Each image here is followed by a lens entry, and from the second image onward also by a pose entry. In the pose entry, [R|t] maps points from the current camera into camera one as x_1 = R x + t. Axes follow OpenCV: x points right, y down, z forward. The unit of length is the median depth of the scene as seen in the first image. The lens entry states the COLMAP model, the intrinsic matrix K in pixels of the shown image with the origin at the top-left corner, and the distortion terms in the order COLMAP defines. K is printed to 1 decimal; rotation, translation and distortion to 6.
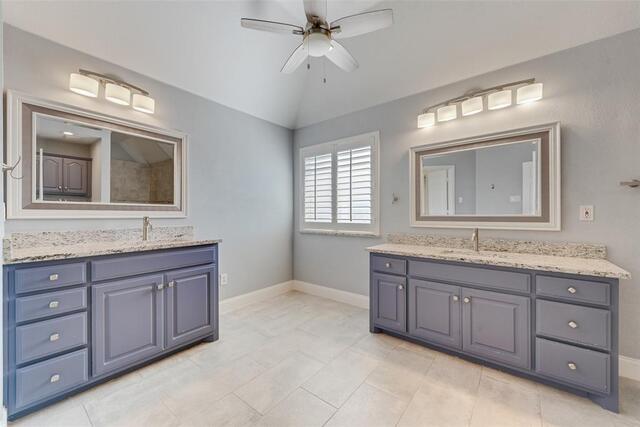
lens RADIAL K [[250.4, 0, 317.3], [0, 250.4, 213.4], [0, 0, 1]] dist [0.001821, -0.000363]
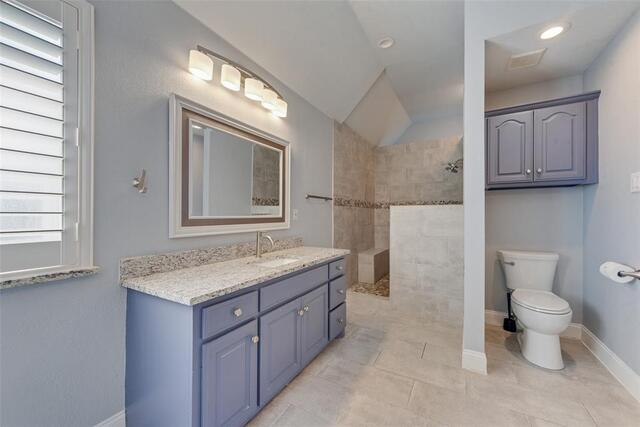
lens RADIAL K [[250.4, 0, 316.7], [0, 250.4, 215.1], [0, 0, 1]] dist [0.001821, -0.000363]
pose [[-0.158962, 0.005028, 0.987272, -0.243751], [-0.000596, 0.999986, -0.005189, 0.006783], [-0.987285, -0.001414, -0.158956, 0.869907]]
